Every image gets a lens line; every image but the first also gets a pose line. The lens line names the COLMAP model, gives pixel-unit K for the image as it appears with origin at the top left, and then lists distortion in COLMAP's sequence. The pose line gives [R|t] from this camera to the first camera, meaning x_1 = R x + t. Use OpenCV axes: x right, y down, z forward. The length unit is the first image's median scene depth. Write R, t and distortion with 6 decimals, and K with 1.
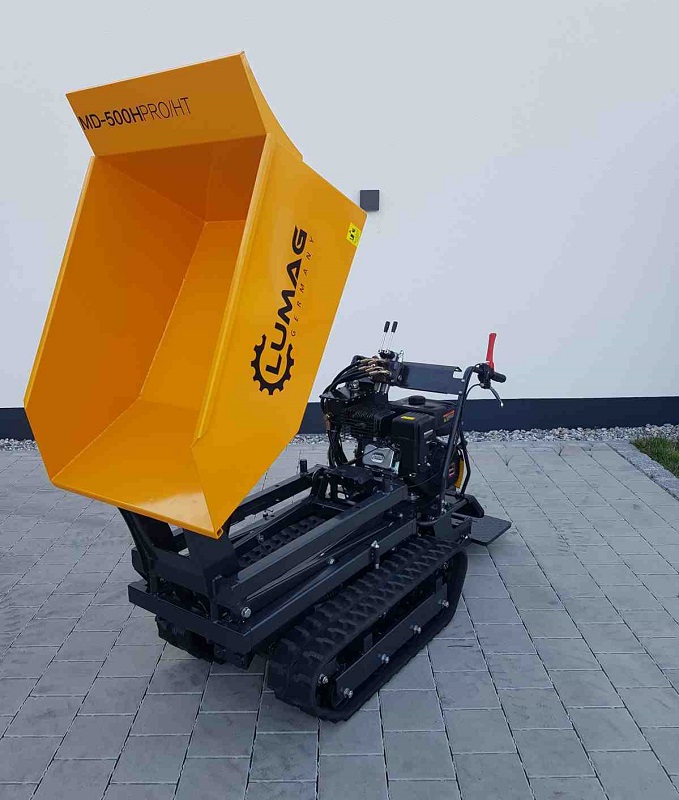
lens RADIAL K [[673.2, 0, 336.6], [0, 673.2, 399.2], [0, 0, 1]] dist [-0.012060, -0.005298]
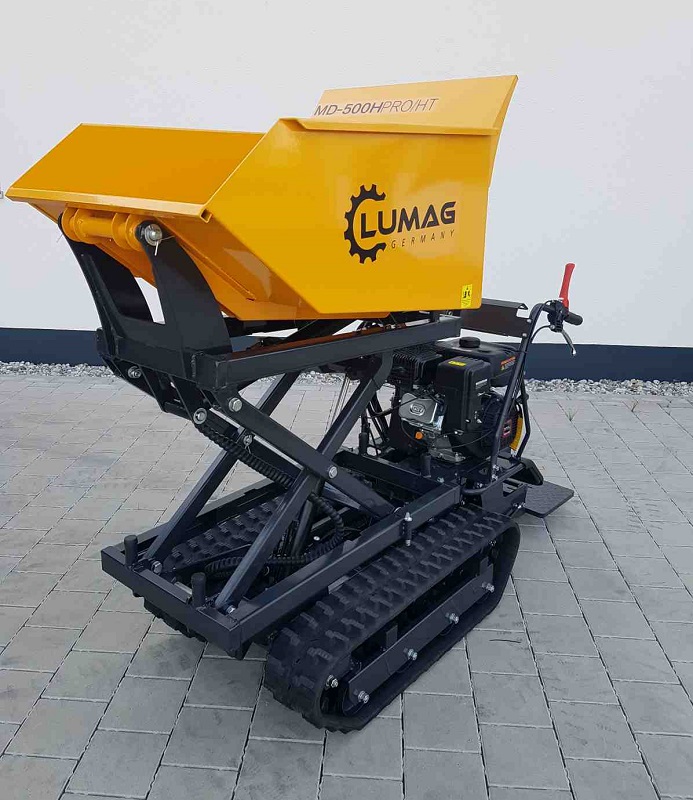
lens RADIAL K [[698.0, 0, 333.6], [0, 698.0, 384.7], [0, 0, 1]] dist [0.029513, -0.027580]
pose [[0.996088, 0.051263, -0.071983, 0.018653], [-0.045872, 0.996155, 0.074643, -0.002569], [0.075533, -0.071049, 0.994609, 0.140862]]
